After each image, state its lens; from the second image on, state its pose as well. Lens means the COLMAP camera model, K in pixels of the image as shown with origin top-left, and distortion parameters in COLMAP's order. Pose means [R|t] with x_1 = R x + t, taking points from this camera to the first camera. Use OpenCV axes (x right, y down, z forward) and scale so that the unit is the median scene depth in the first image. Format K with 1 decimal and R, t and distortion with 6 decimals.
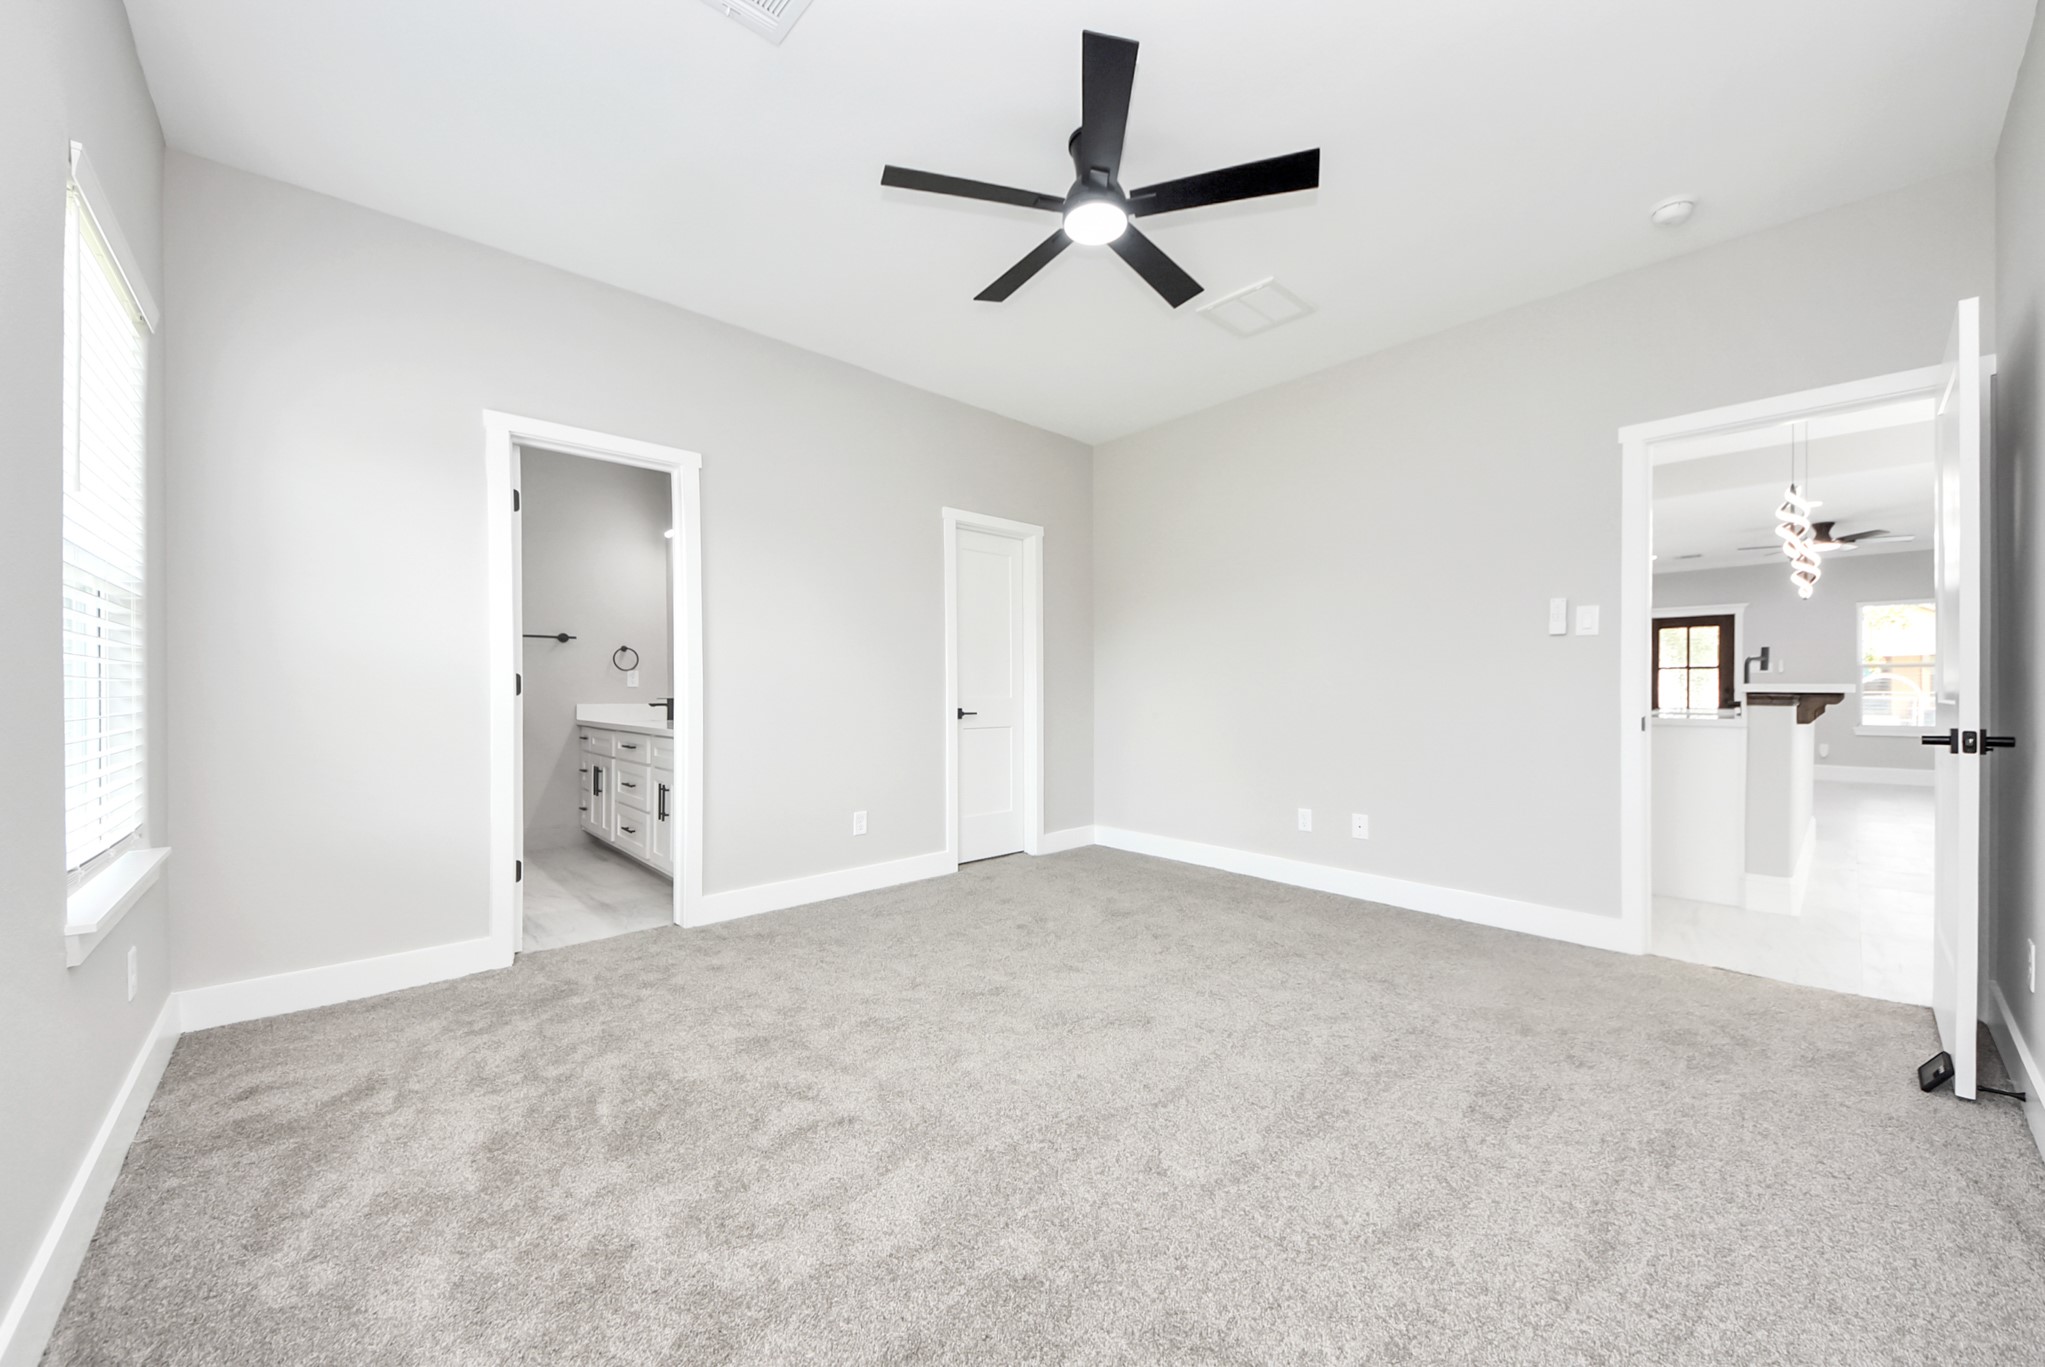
lens RADIAL K [[742.6, 0, 1031.6], [0, 742.6, 705.4], [0, 0, 1]] dist [-0.000186, -0.000075]
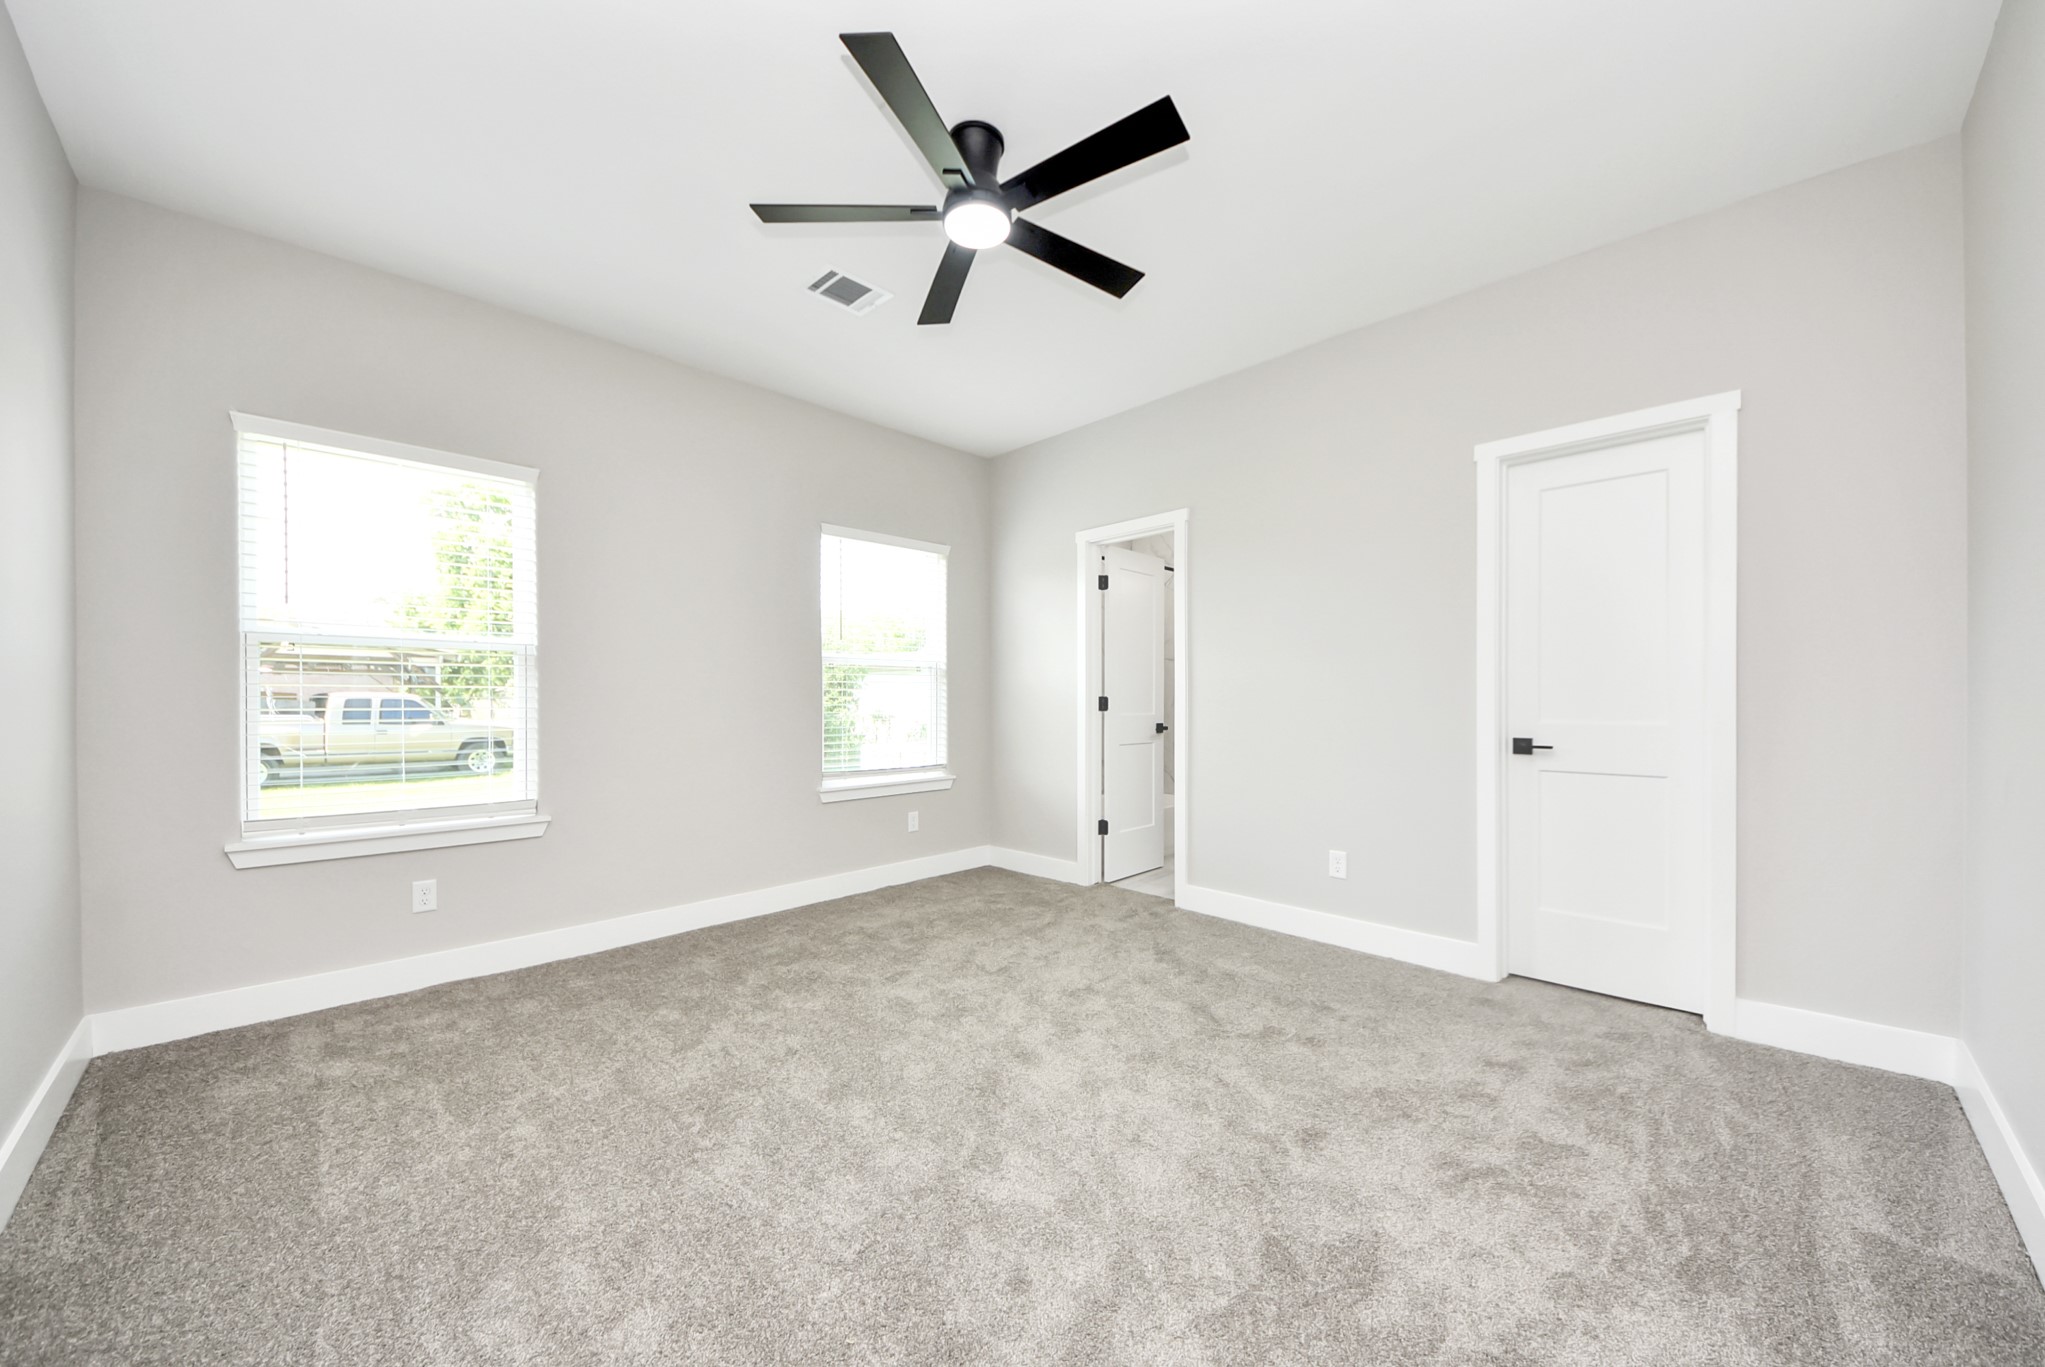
lens RADIAL K [[742.6, 0, 1031.6], [0, 742.6, 705.4], [0, 0, 1]] dist [-0.000186, -0.000075]
pose [[0.018882, 0.006833, -0.999798, 0.552854], [-0.016496, 0.999843, 0.006522, -0.022255], [0.999686, 0.016370, 0.018992, 0.560447]]
